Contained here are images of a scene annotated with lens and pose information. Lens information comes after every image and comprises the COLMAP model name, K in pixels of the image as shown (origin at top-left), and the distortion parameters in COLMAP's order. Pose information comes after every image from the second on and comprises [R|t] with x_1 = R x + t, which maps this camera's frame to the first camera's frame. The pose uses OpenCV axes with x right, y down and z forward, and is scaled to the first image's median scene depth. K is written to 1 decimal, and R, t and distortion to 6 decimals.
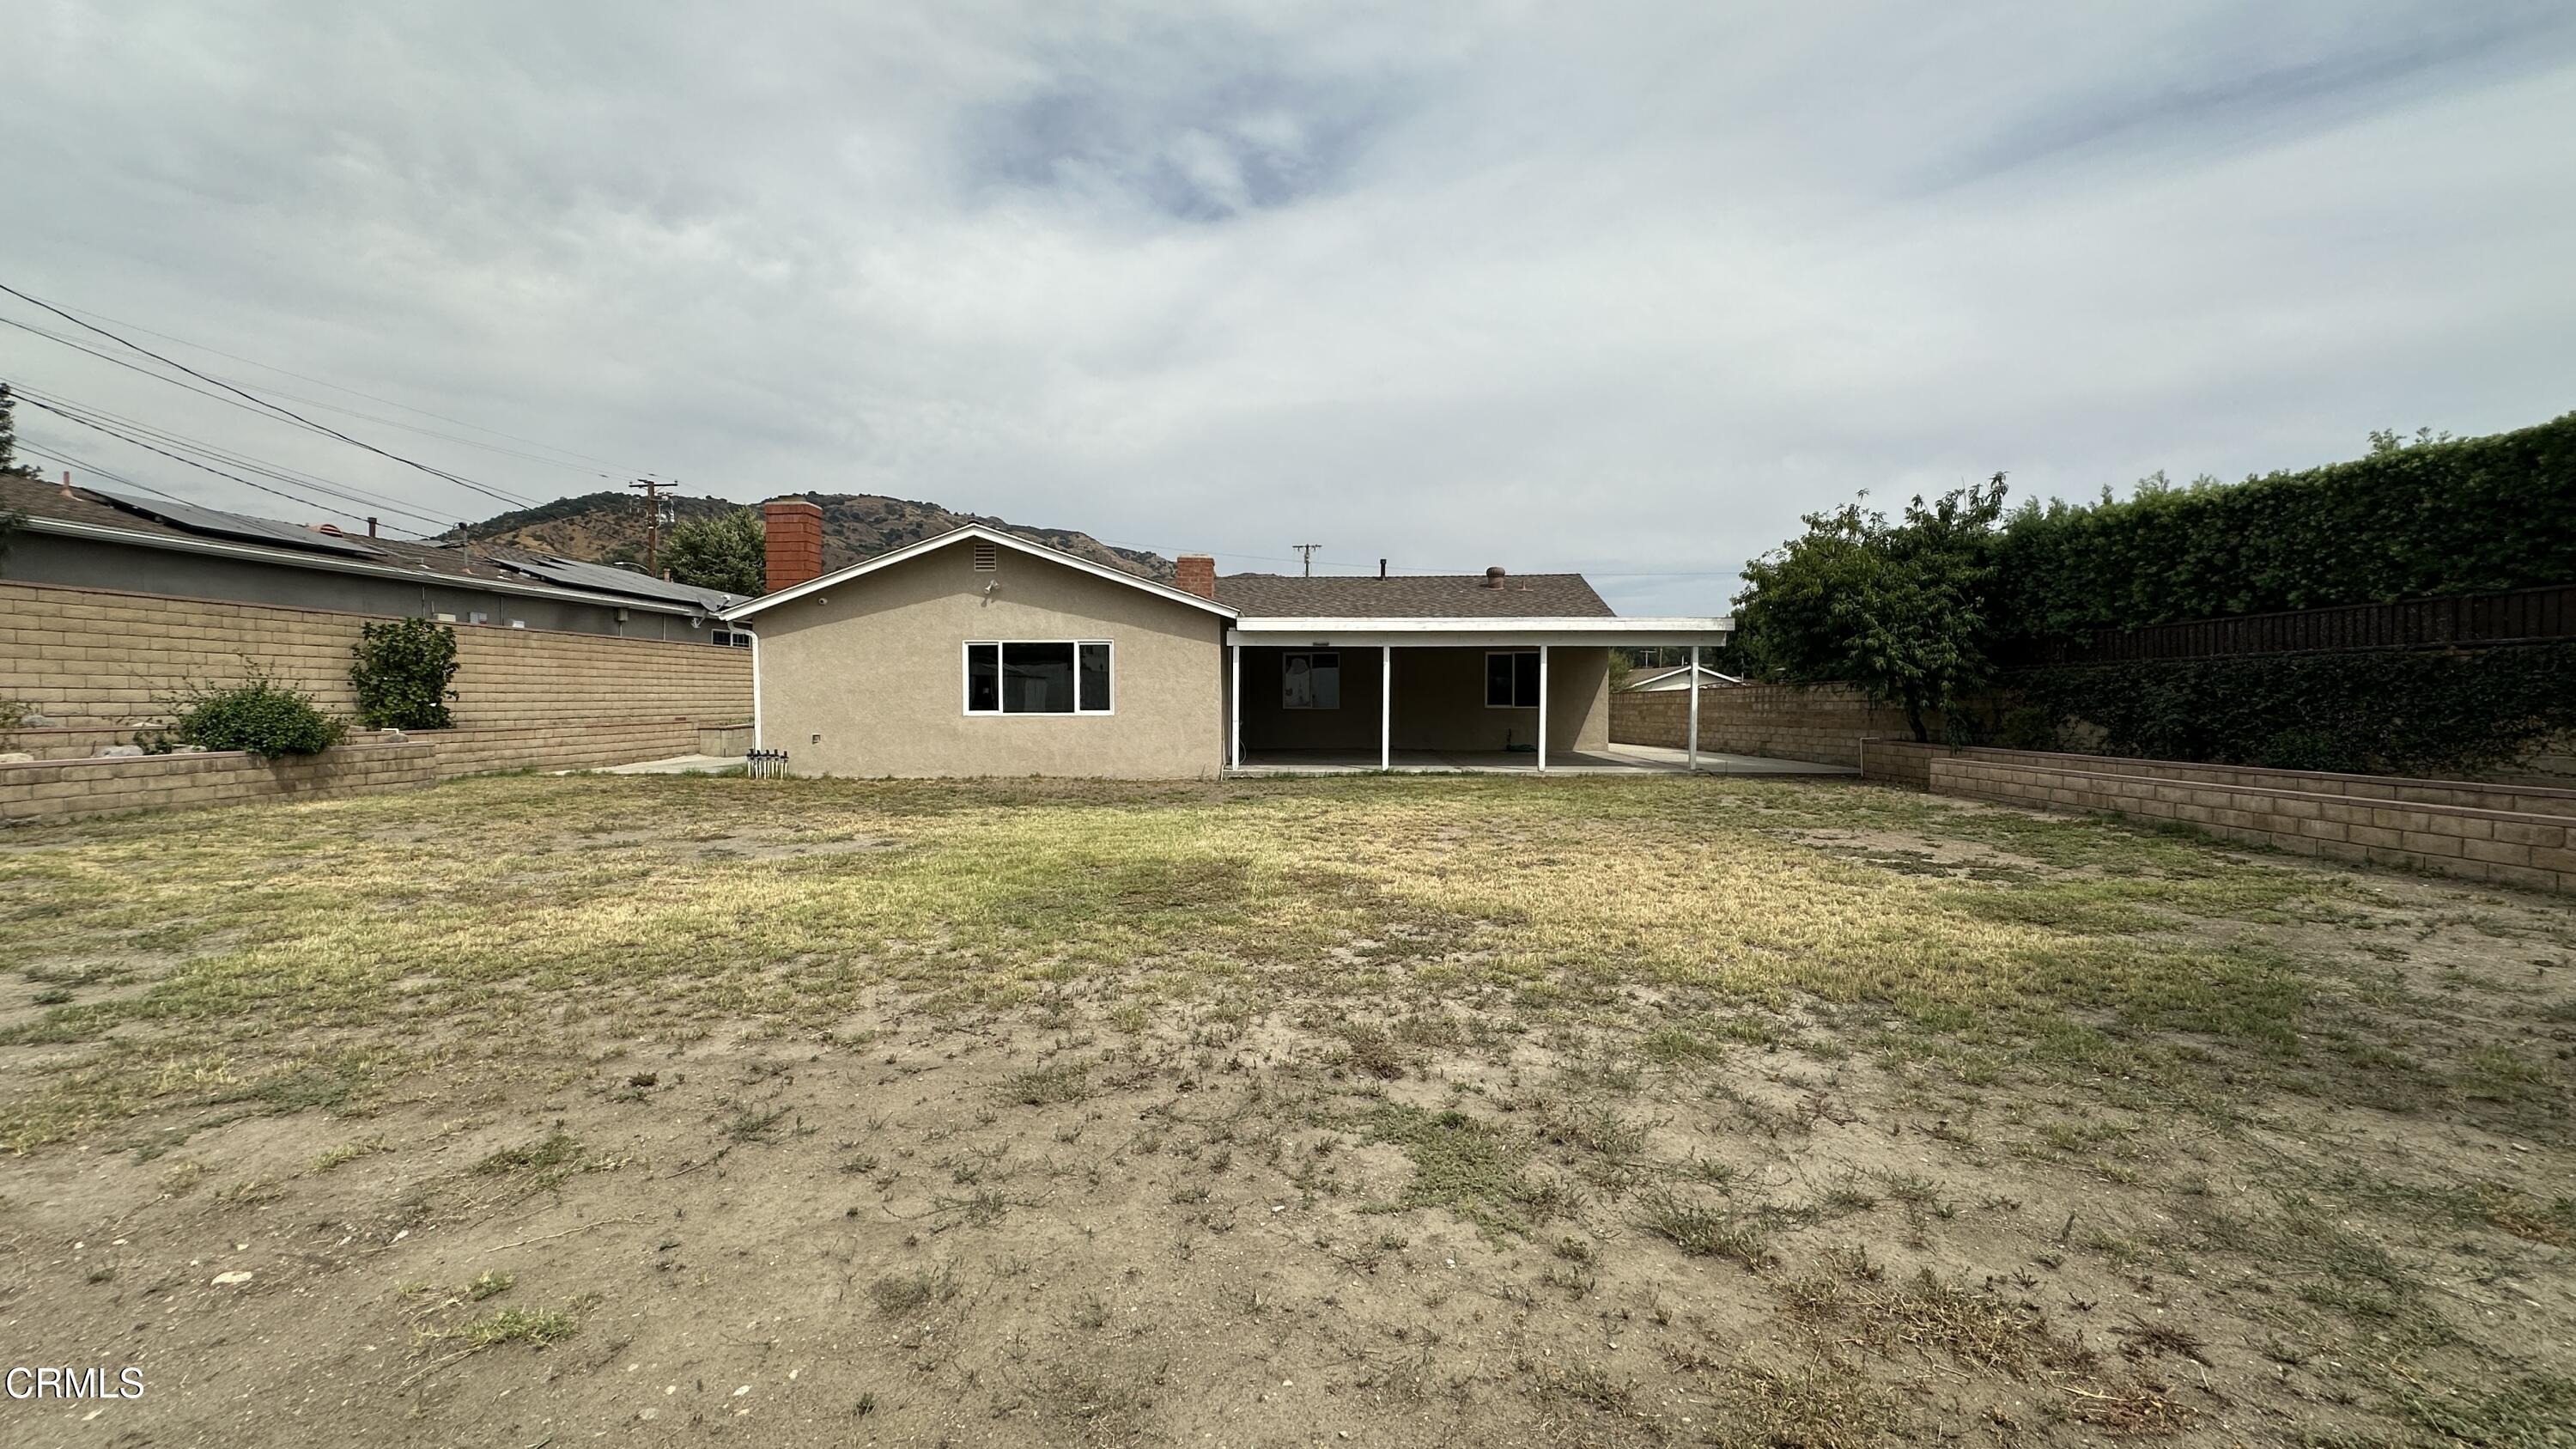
lens RADIAL K [[1024.1, 0, 1288.0], [0, 1024.1, 724.5], [0, 0, 1]] dist [-0.002701, 0.000467]
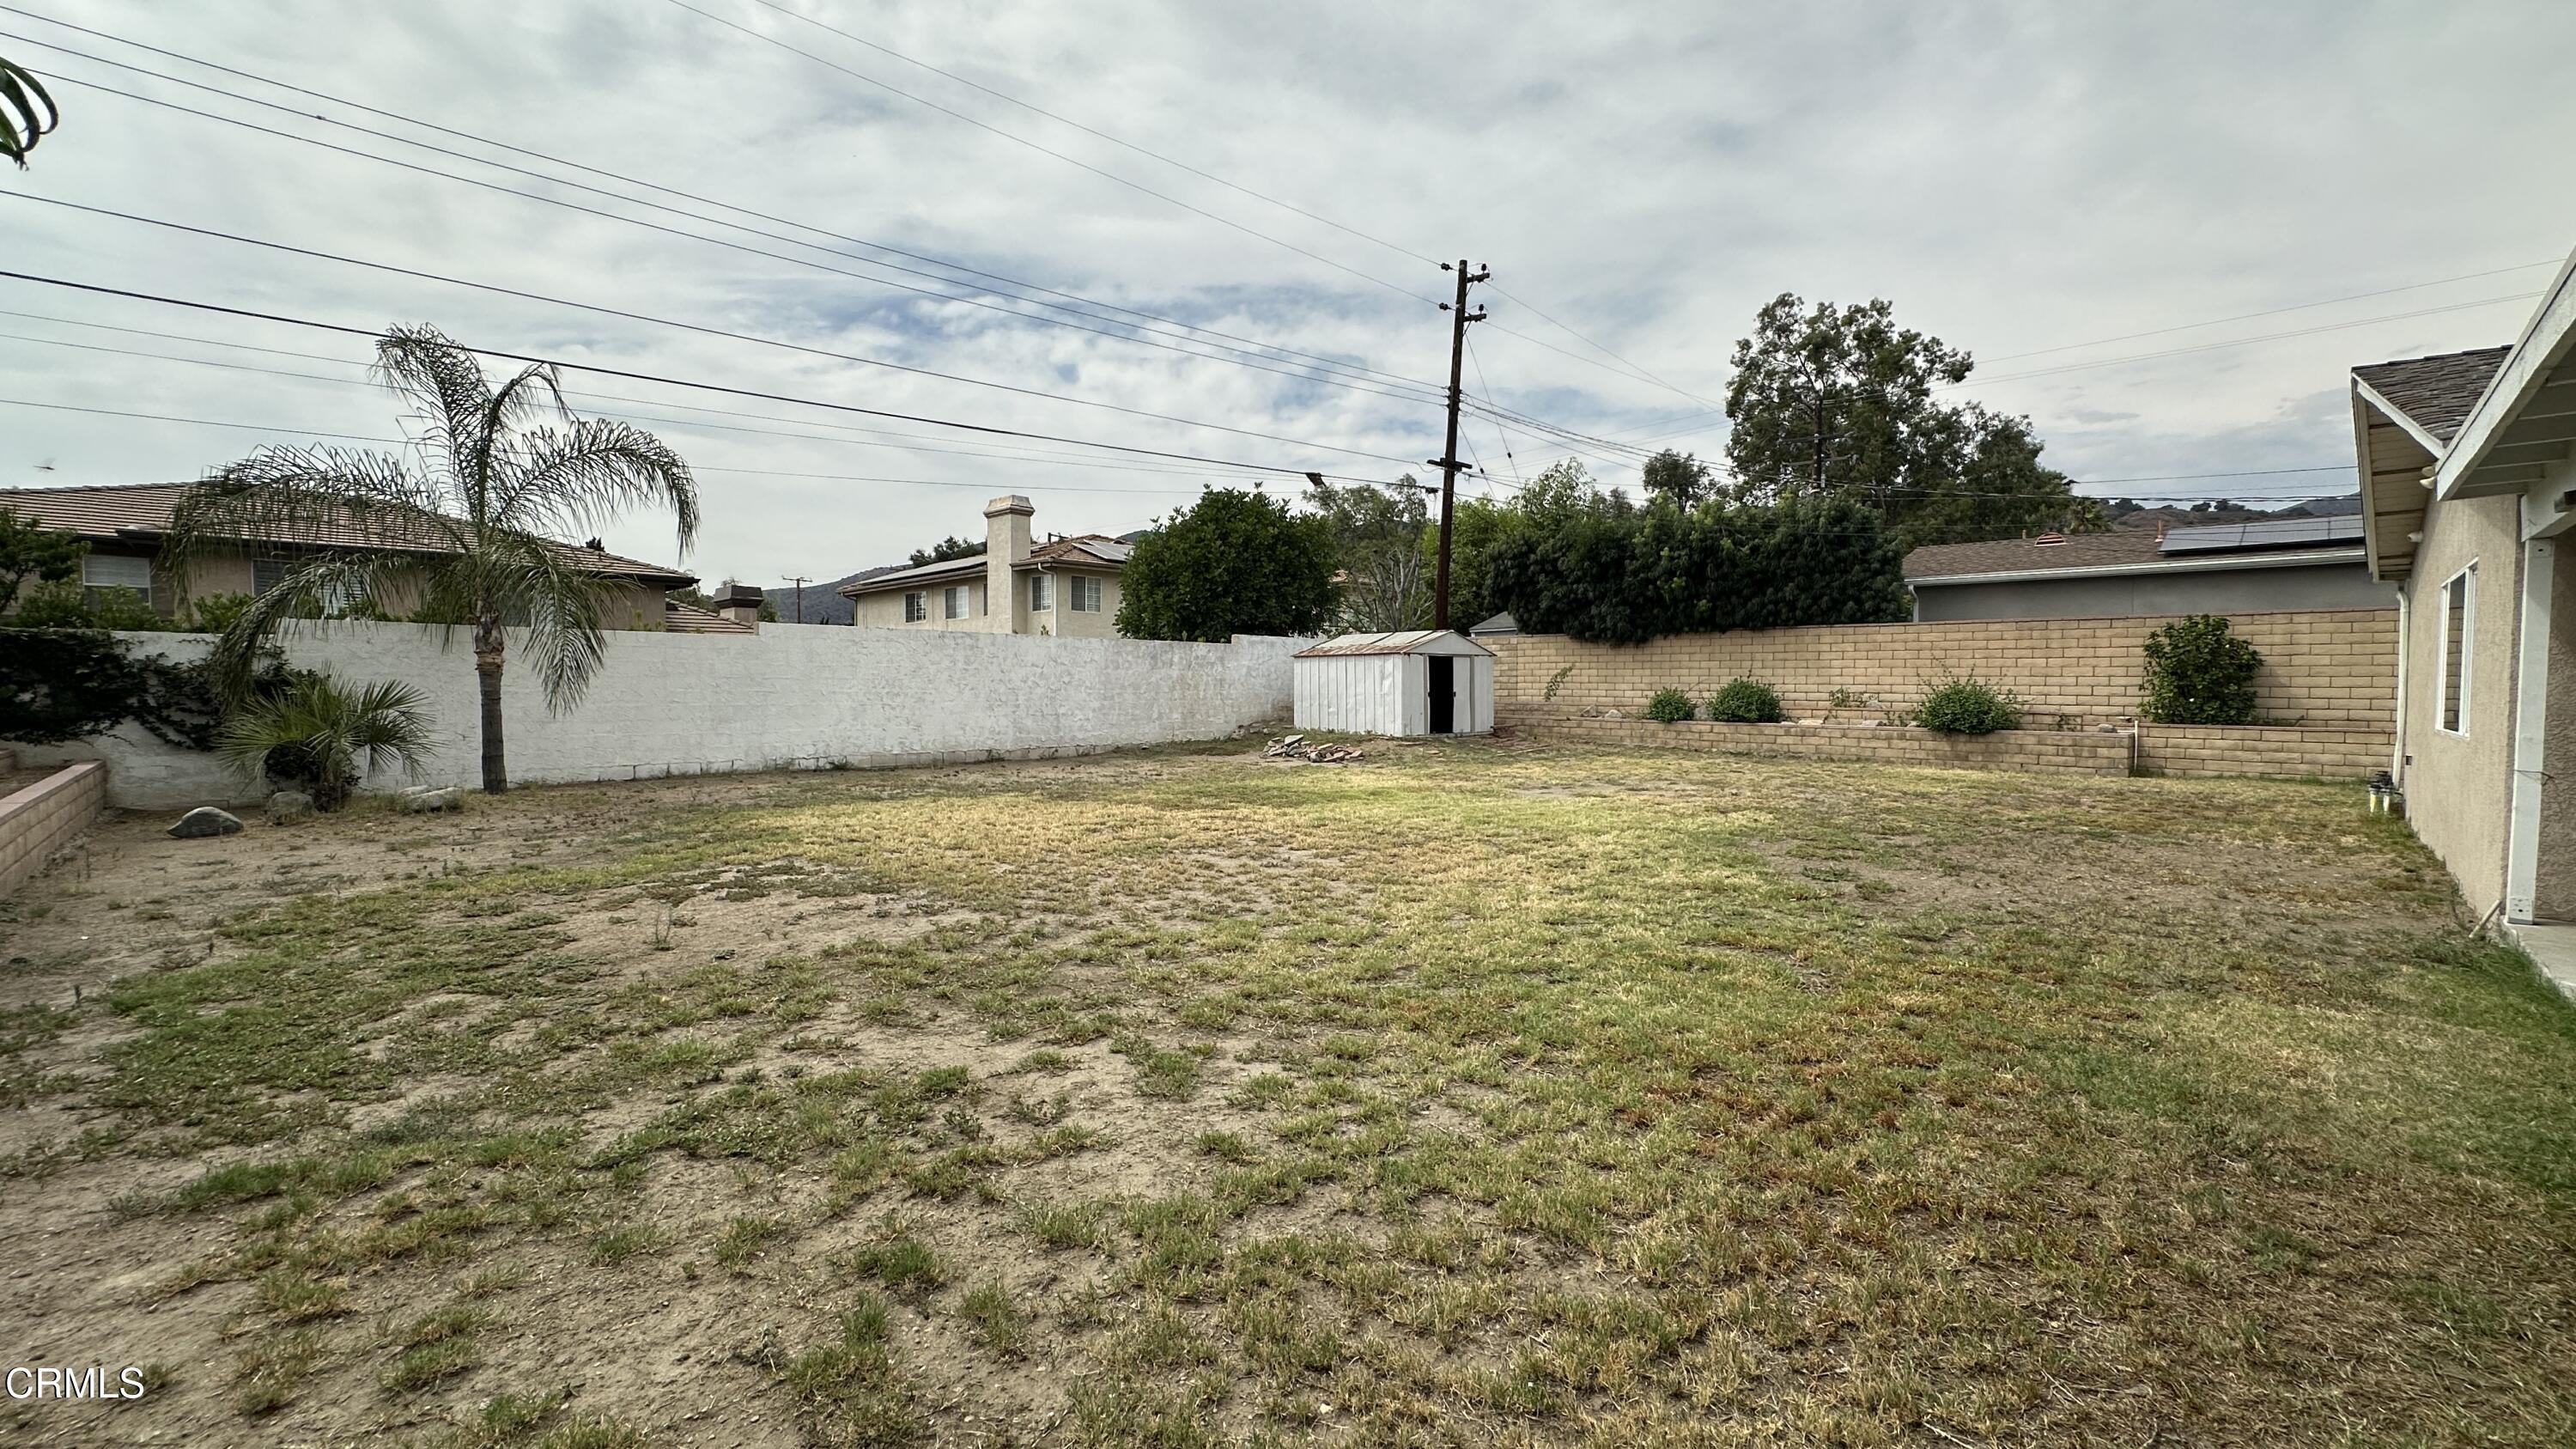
lens RADIAL K [[1024.1, 0, 1288.0], [0, 1024.1, 724.5], [0, 0, 1]] dist [-0.002701, 0.000467]
pose [[-0.693717, 0.003634, -0.720239, 0.606206], [-0.039032, 0.998328, 0.042632, -0.004074], [0.719190, 0.057687, -0.692415, 1.312978]]
